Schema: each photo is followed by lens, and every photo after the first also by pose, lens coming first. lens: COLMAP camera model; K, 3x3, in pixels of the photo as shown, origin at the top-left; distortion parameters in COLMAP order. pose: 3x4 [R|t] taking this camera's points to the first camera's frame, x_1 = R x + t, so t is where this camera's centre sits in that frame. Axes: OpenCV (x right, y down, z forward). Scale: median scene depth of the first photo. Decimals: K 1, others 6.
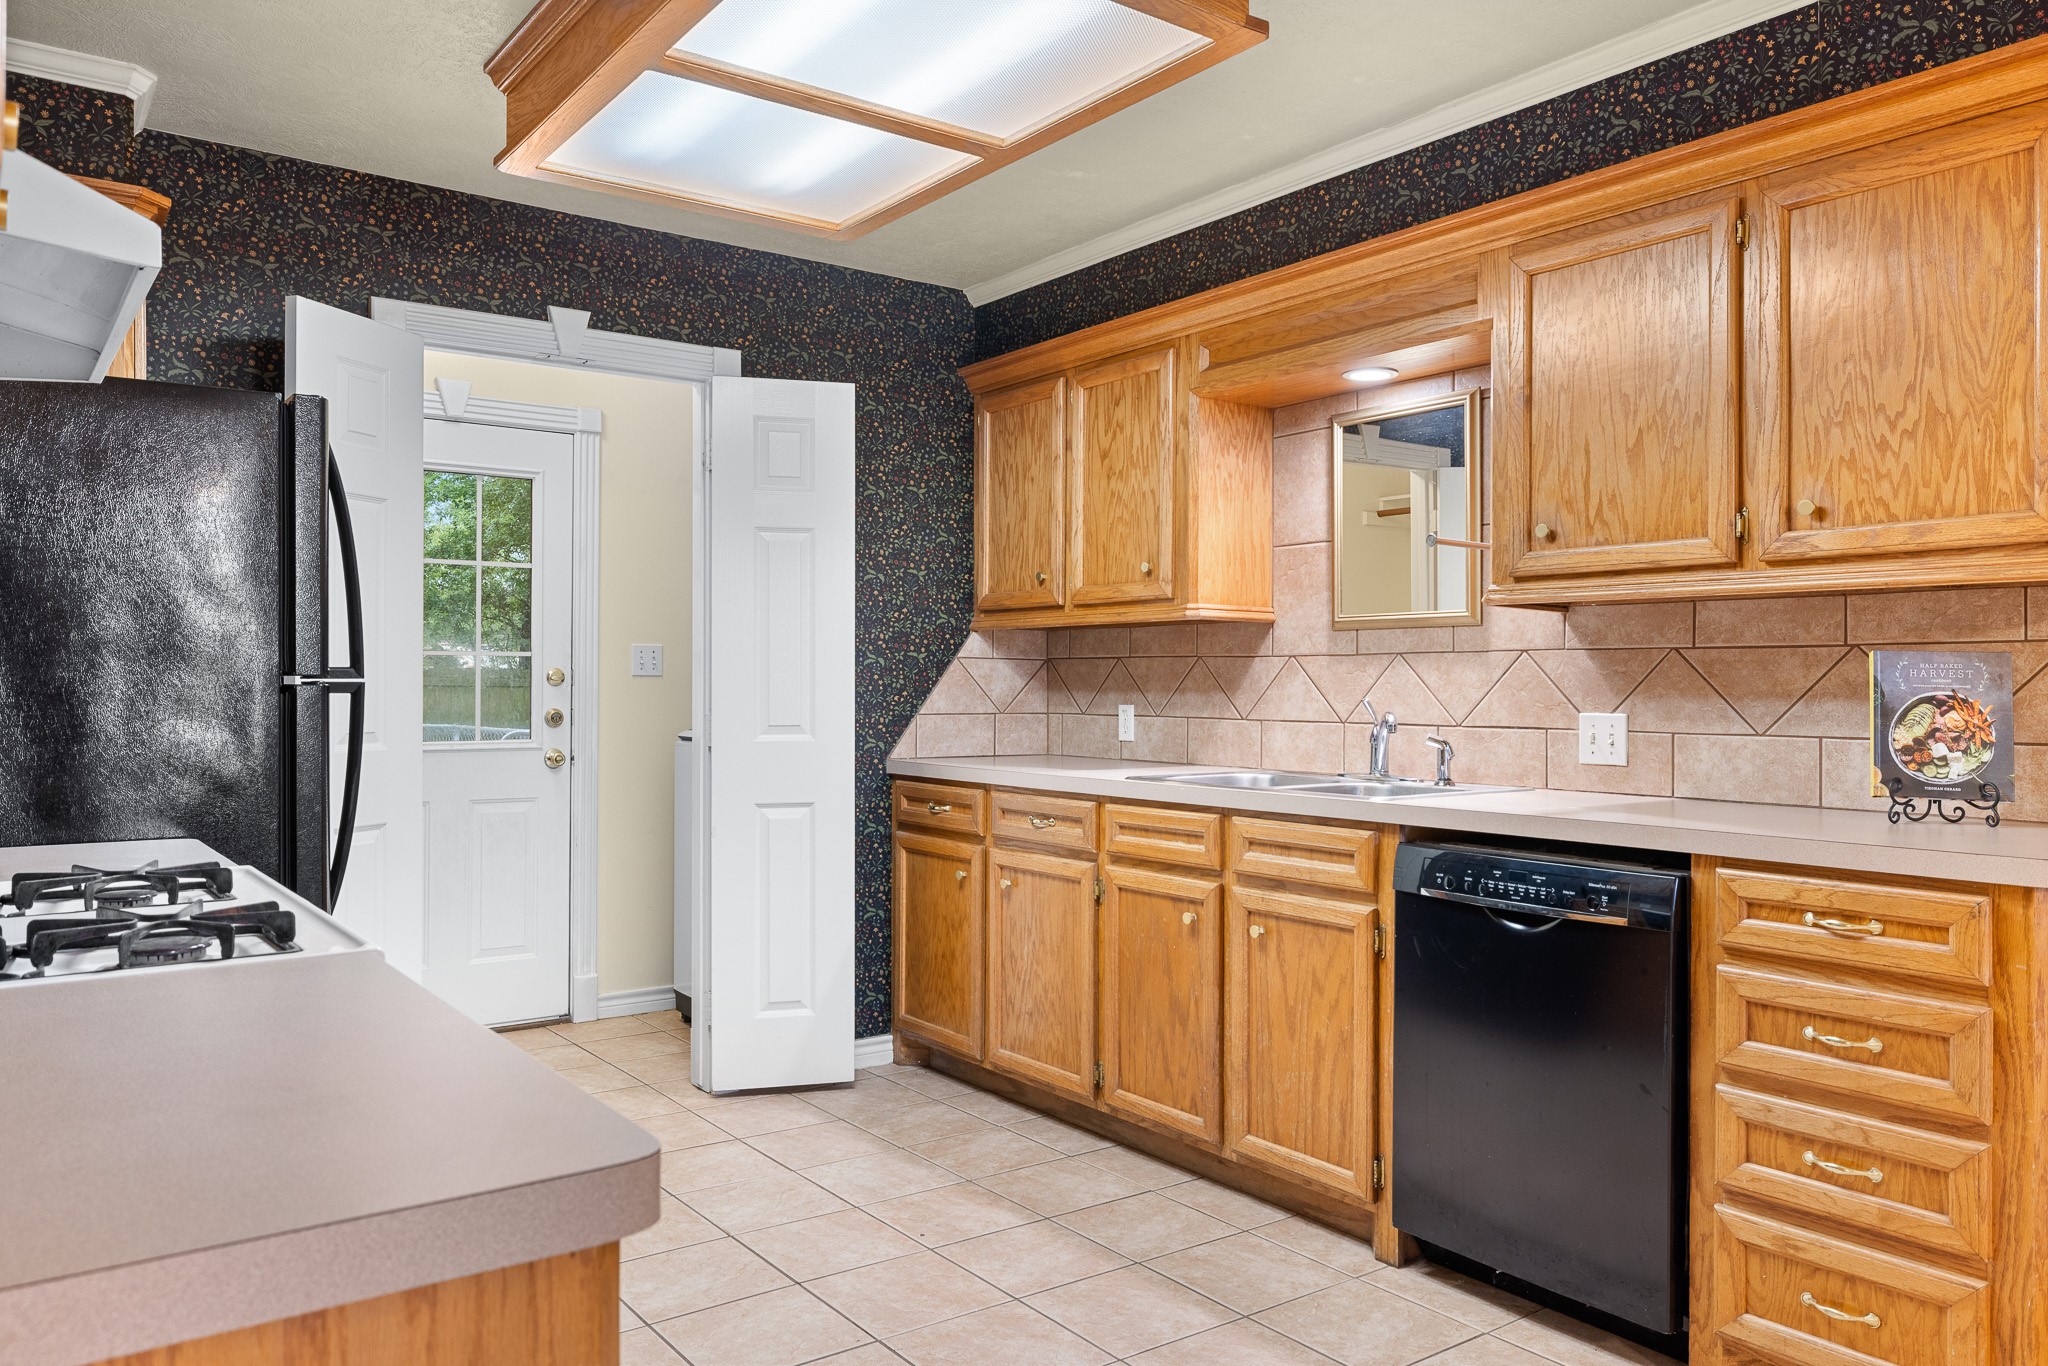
lens RADIAL K [[1474.3, 0, 1027.3], [0, 1474.3, 683.7], [0, 0, 1]] dist [-0.003518, 0.006308]
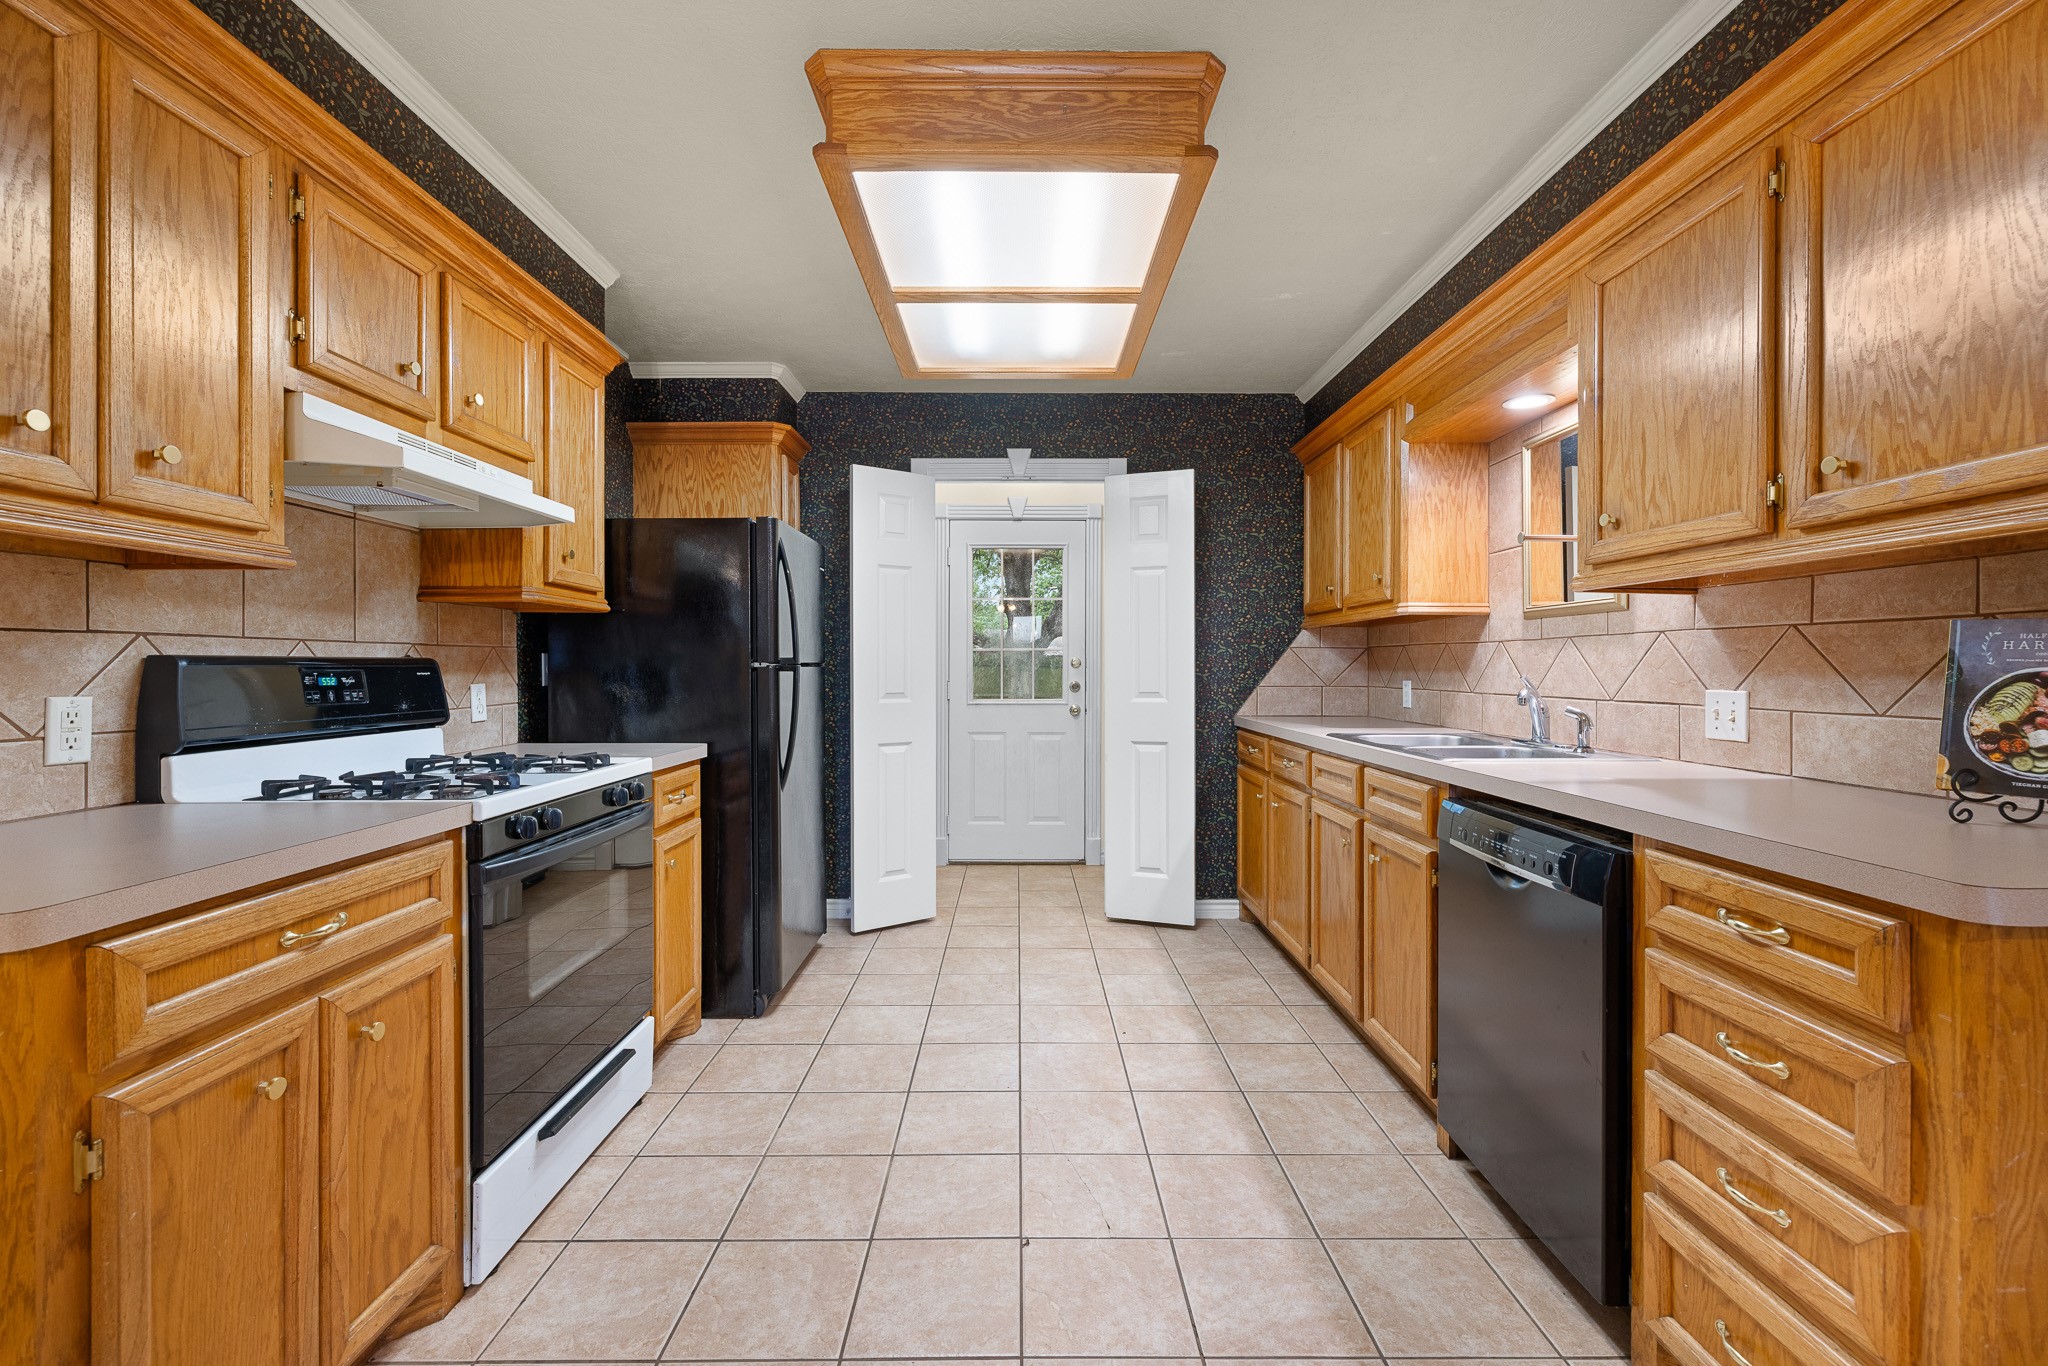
lens RADIAL K [[872.5, 0, 1016.7], [0, 872.5, 671.4], [0, 0, 1]] dist [0.000461, 0.000536]
pose [[0.805429, -0.000986, -0.592692, 0.376360], [0.003527, 0.999989, 0.003129, 0.003473], [0.592682, -0.004611, 0.805423, 0.228402]]
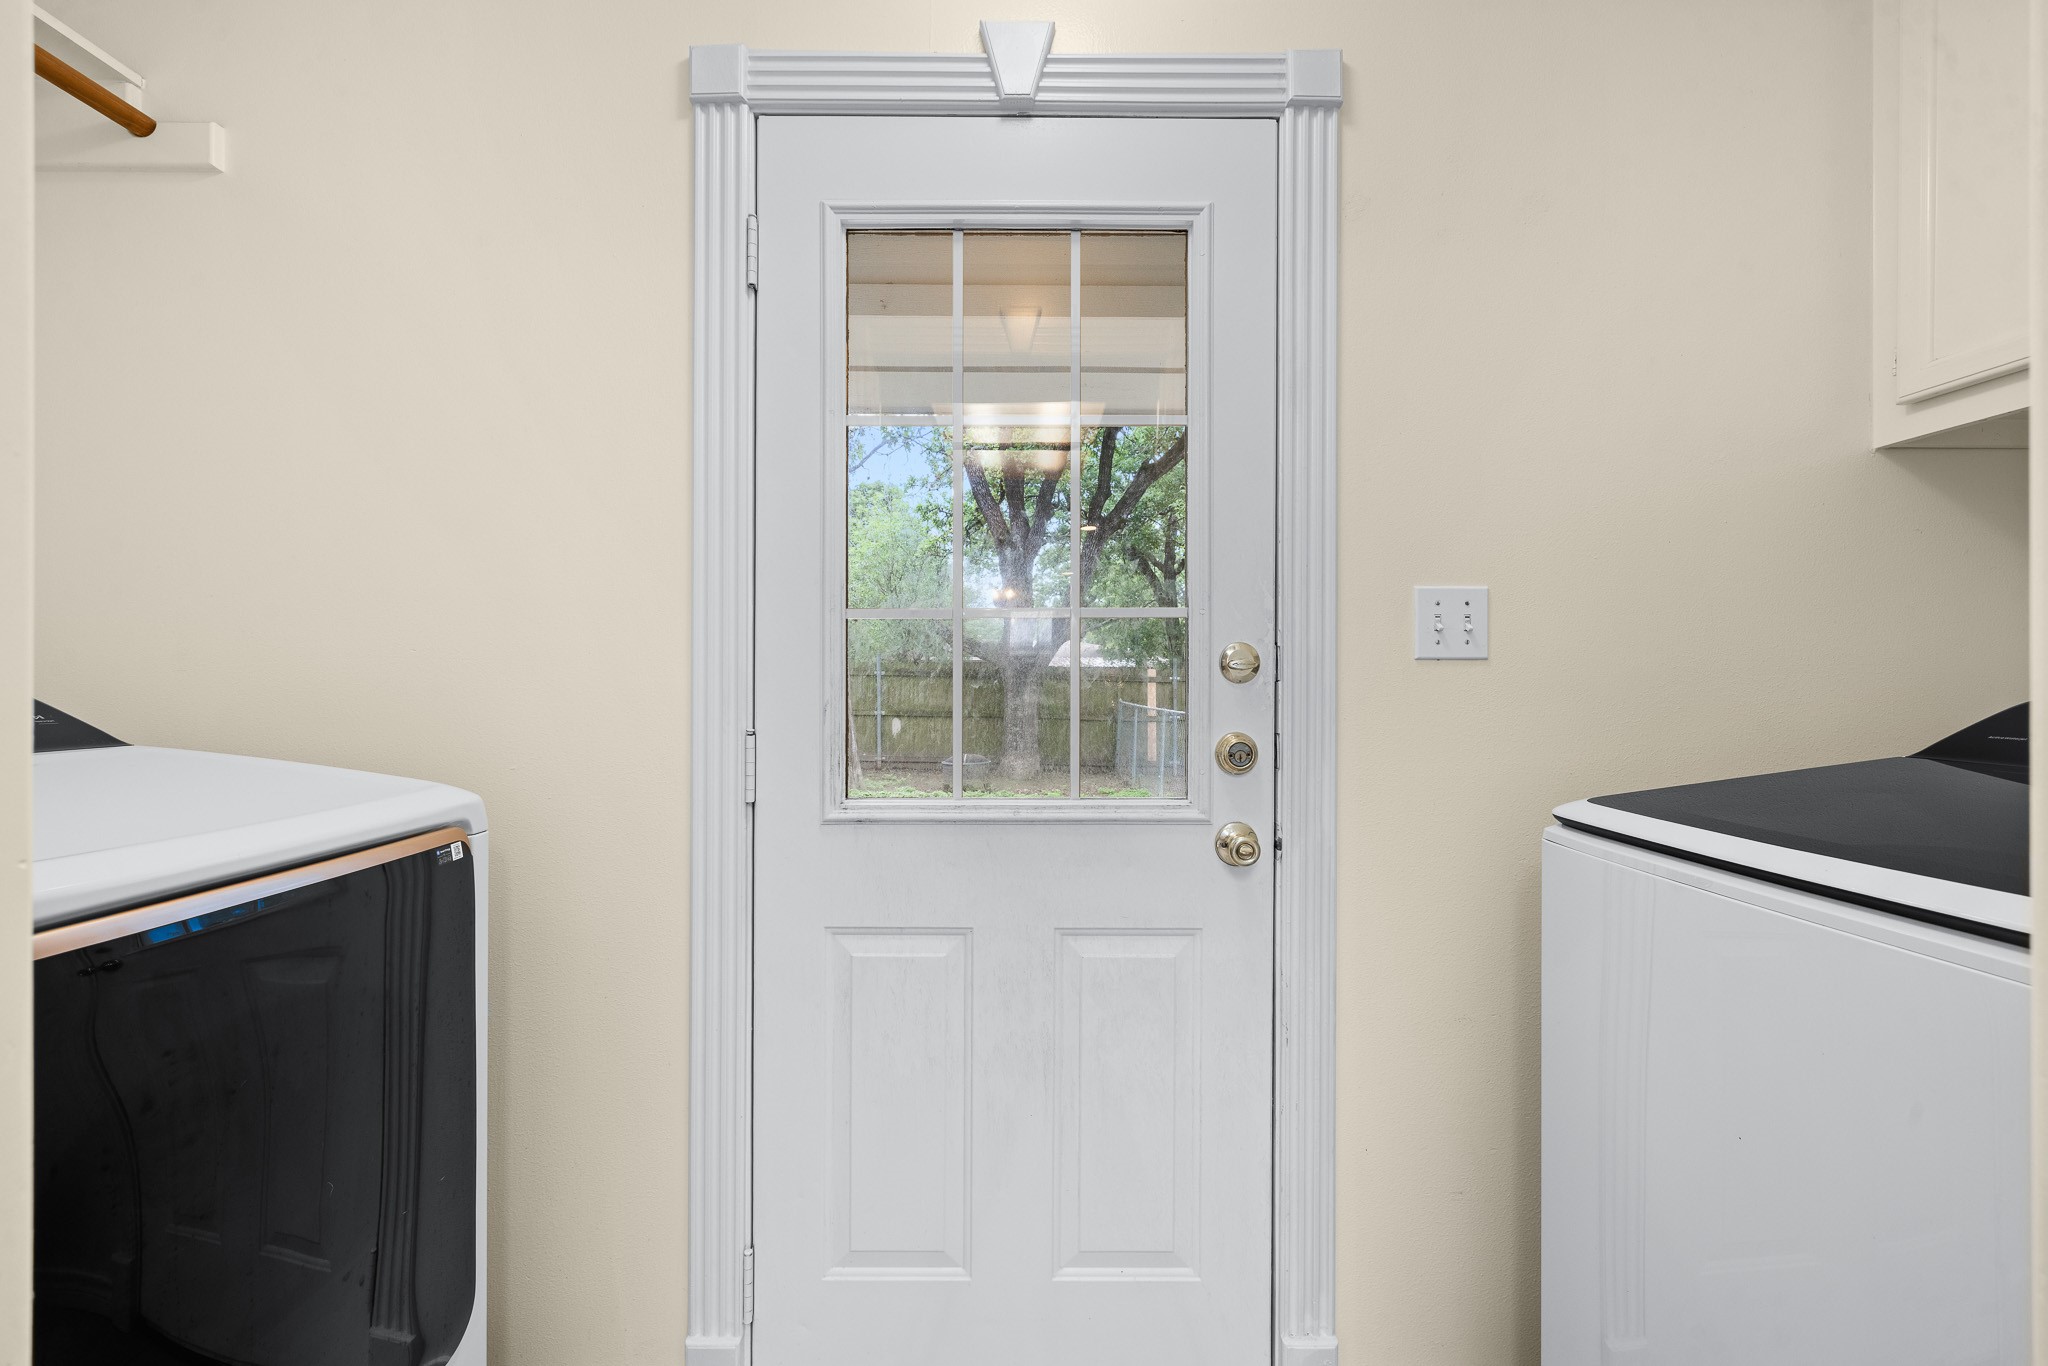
lens RADIAL K [[872.5, 0, 1021.0], [0, 872.5, 685.3], [0, 0, 1]] dist [0.000461, 0.000536]
pose [[0.809810, -0.004596, -0.586674, -0.360030], [0.002342, 0.999987, -0.004600, 0.006098], [0.586688, 0.002351, 0.809810, 1.231043]]
